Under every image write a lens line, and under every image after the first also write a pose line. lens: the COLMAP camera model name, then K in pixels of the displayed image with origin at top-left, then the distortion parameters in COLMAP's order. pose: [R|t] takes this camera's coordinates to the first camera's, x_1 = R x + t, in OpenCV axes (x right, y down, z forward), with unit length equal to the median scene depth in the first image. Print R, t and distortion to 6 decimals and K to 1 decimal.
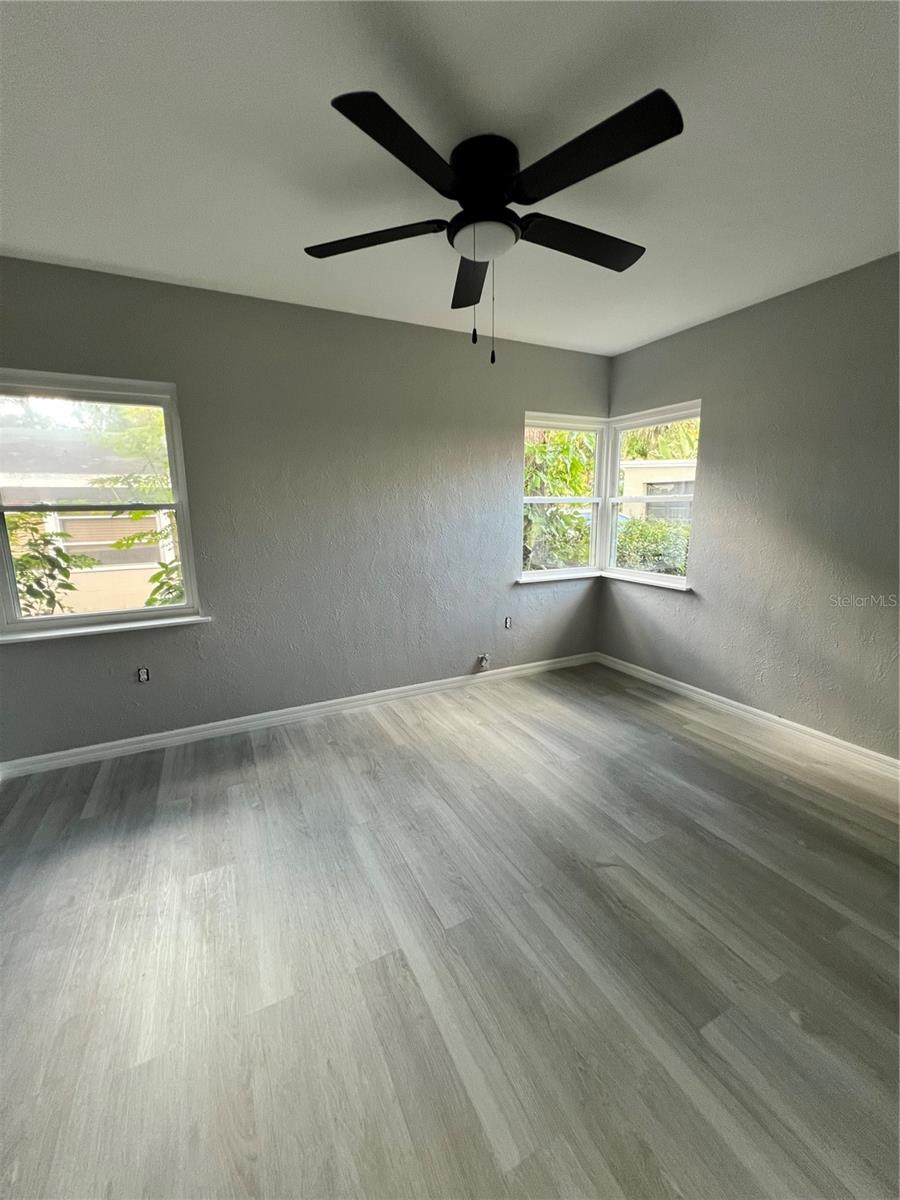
lens RADIAL K [[479.6, 0, 450.0], [0, 479.6, 600.0], [0, 0, 1]] dist [-0.001703, -0.000129]
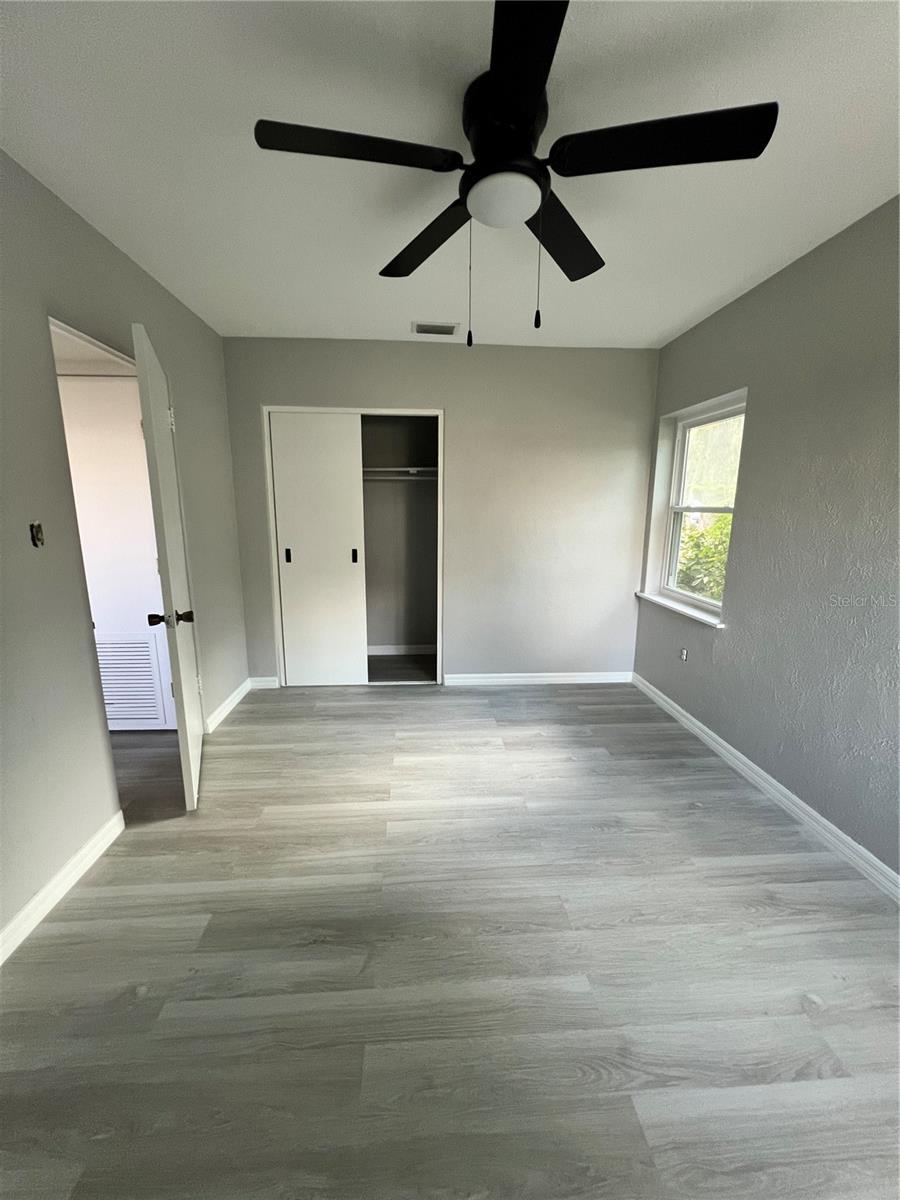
lens RADIAL K [[479.6, 0, 450.0], [0, 479.6, 600.0], [0, 0, 1]] dist [-0.001703, -0.000129]
pose [[-0.384751, 0.192623, -0.902698, 0.732581], [-0.177283, 0.944352, 0.277073, -0.230112], [0.905835, 0.266637, -0.329192, 1.017641]]
